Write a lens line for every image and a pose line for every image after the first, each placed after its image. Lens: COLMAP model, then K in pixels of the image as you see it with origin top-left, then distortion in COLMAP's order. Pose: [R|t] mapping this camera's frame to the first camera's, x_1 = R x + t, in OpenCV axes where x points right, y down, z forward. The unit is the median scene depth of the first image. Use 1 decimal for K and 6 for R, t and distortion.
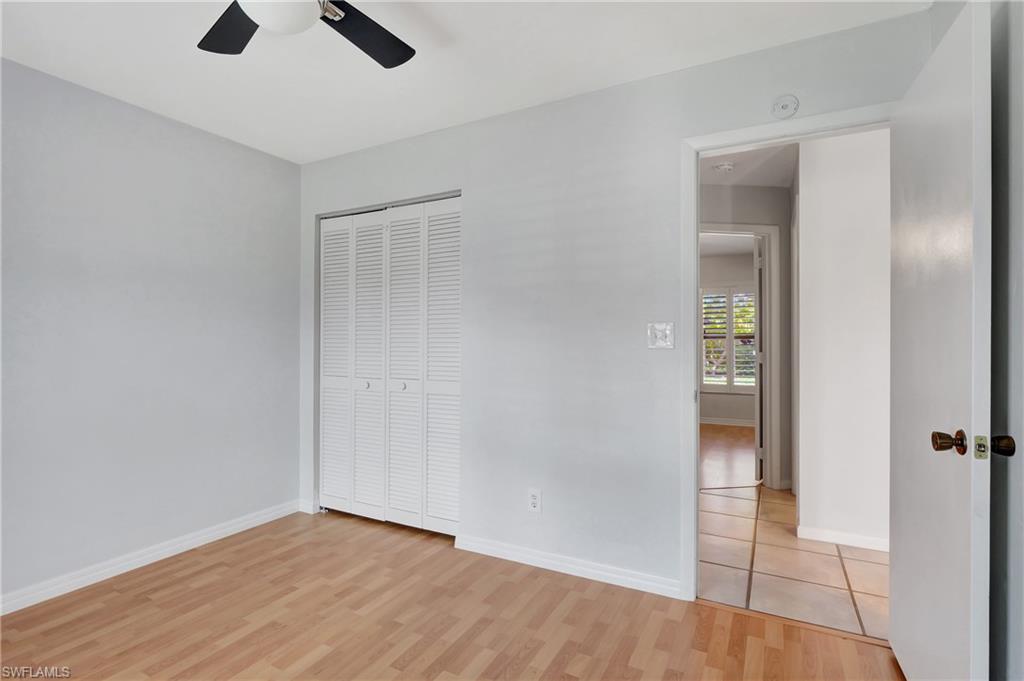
lens RADIAL K [[494.4, 0, 515.9], [0, 494.4, 338.7], [0, 0, 1]] dist [-0.006098, -0.004527]
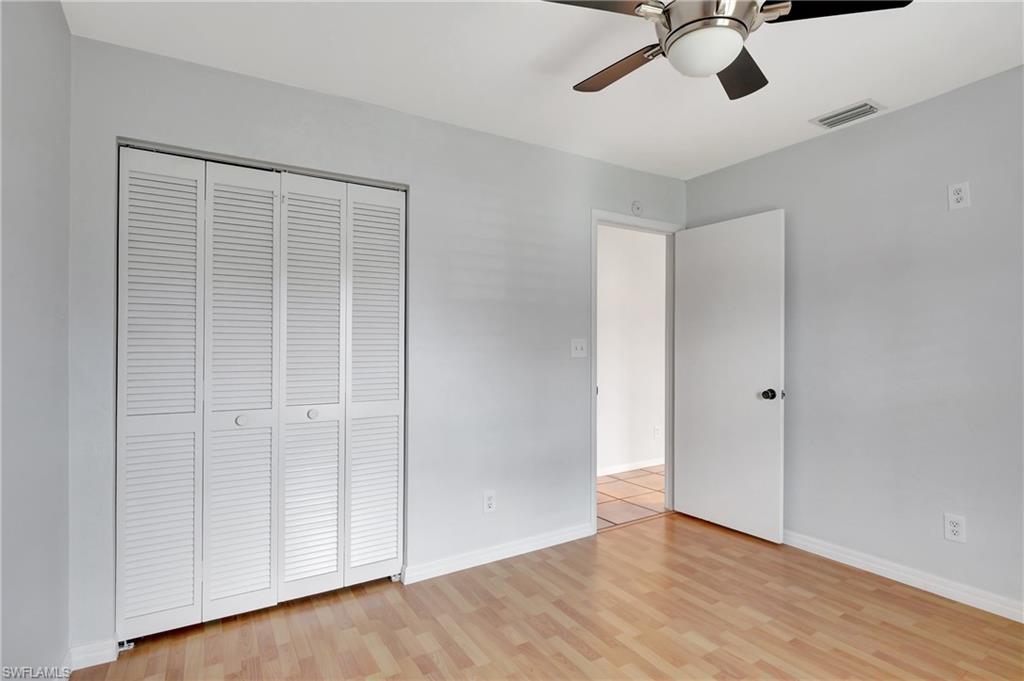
lens RADIAL K [[494.4, 0, 507.2], [0, 494.4, 349.1], [0, 0, 1]] dist [-0.006098, -0.004527]
pose [[0.517016, -0.007144, 0.855946, -0.844935], [0.000542, 0.999968, 0.008019, -0.011512], [-0.855975, -0.003682, 0.517004, 0.408360]]
